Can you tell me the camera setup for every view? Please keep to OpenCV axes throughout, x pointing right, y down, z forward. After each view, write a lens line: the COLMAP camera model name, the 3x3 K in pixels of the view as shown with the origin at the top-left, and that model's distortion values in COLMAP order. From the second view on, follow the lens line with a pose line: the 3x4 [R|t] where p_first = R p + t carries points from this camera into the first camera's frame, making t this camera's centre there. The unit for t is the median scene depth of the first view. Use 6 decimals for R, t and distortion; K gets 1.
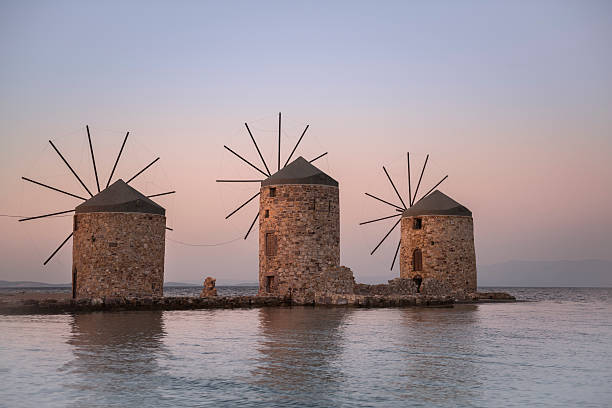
lens RADIAL K [[888.9, 0, 306.4], [0, 888.9, 199.6], [0, 0, 1]] dist [0.032970, 0.000000]
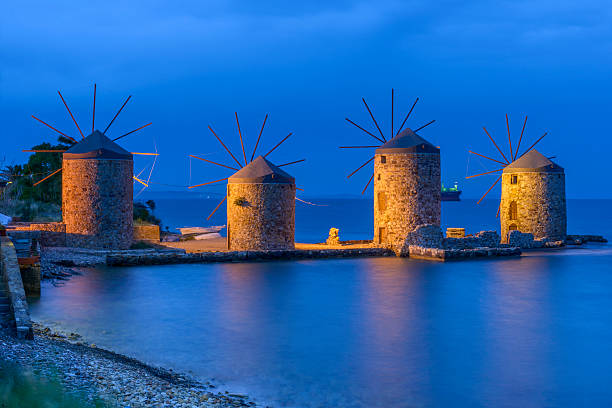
lens RADIAL K [[989.4, 0, 304.5], [0, 989.4, 205.2], [0, 0, 1]] dist [-0.005808, 0.000000]
pose [[0.981674, 0.005532, -0.190490, 0.117106], [0.016299, 0.993479, 0.112846, -0.102785], [0.189872, -0.113883, 0.975182, -0.364206]]
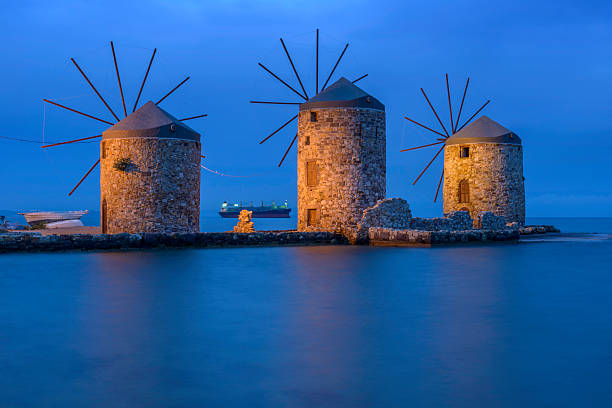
lens RADIAL K [[888.9, 0, 302.3], [0, 888.9, 209.8], [0, 0, 1]] dist [0.032970, 0.000000]
pose [[0.999939, 0.001646, 0.010941, -0.060409], [-0.002619, 0.995977, 0.089570, 0.005299], [-0.010750, -0.089593, 0.995920, 0.089113]]
